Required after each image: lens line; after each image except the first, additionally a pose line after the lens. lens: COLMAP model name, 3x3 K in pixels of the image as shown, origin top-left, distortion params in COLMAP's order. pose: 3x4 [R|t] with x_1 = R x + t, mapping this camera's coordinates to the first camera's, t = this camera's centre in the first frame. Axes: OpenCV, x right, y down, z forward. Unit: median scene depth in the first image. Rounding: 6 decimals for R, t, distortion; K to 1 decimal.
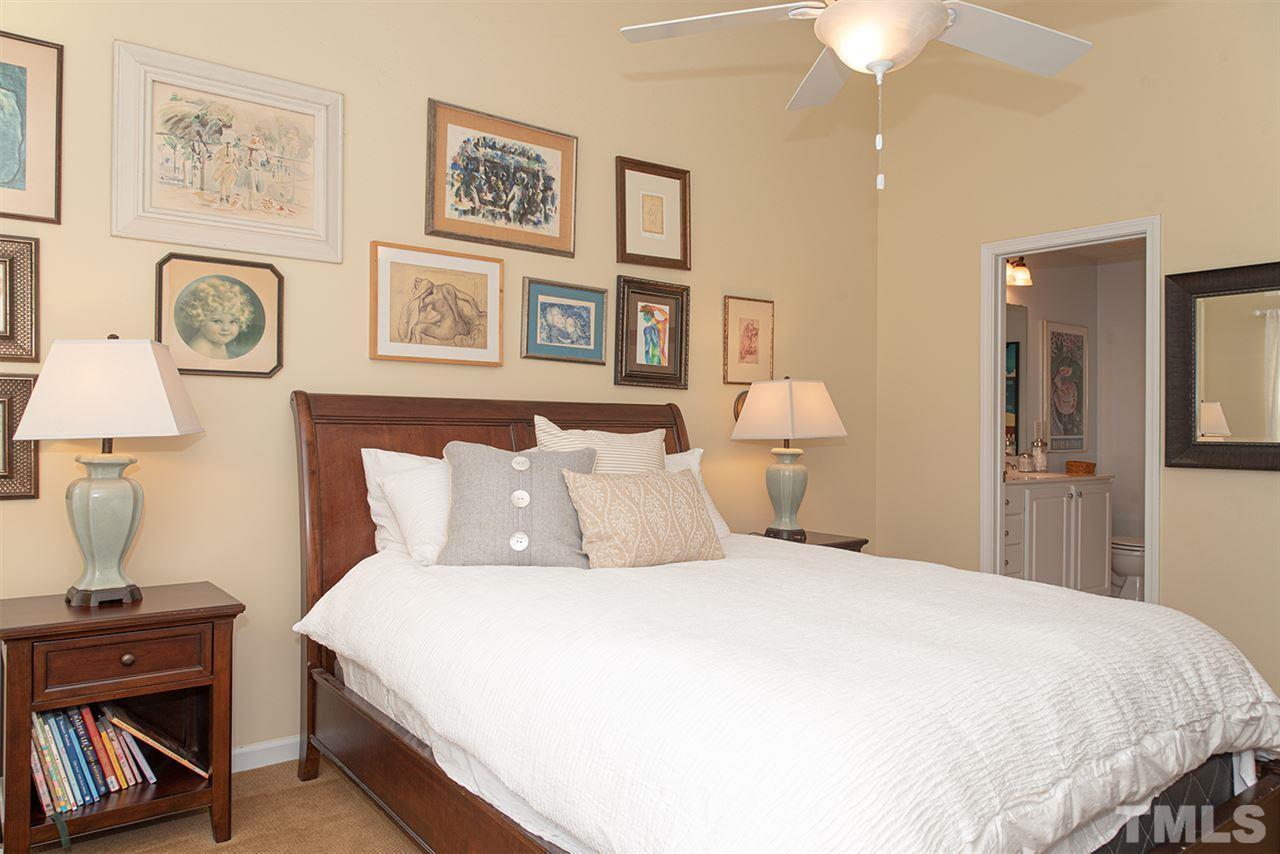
lens RADIAL K [[869.7, 0, 640.0], [0, 869.7, 427.0], [0, 0, 1]] dist [-0.021142, -0.000286]
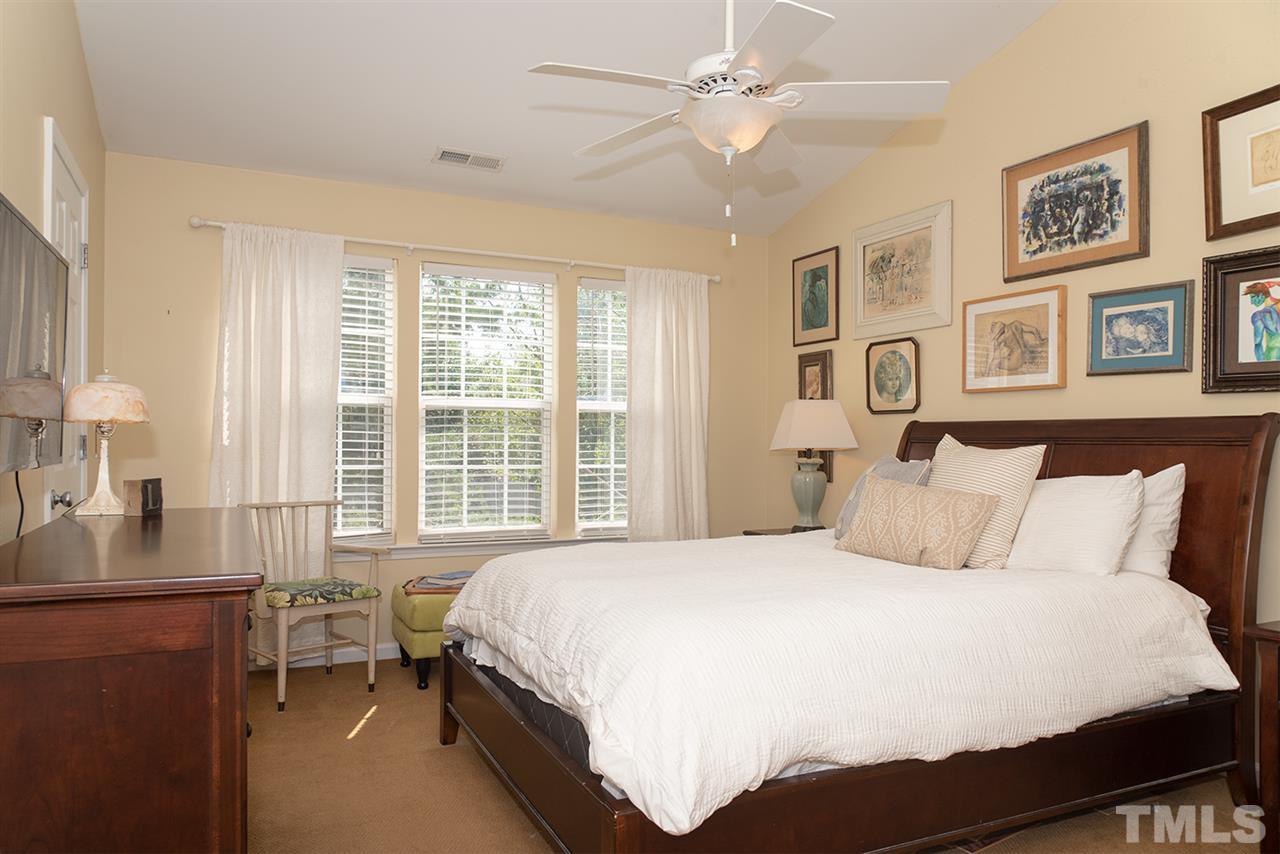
lens RADIAL K [[869.7, 0, 640.0], [0, 869.7, 427.0], [0, 0, 1]] dist [-0.021142, -0.000286]
pose [[-0.215079, -0.029853, -0.976140, 0.943012], [-0.013287, 0.999530, -0.027641, 0.012351], [0.976506, 0.007025, -0.215375, 0.721334]]
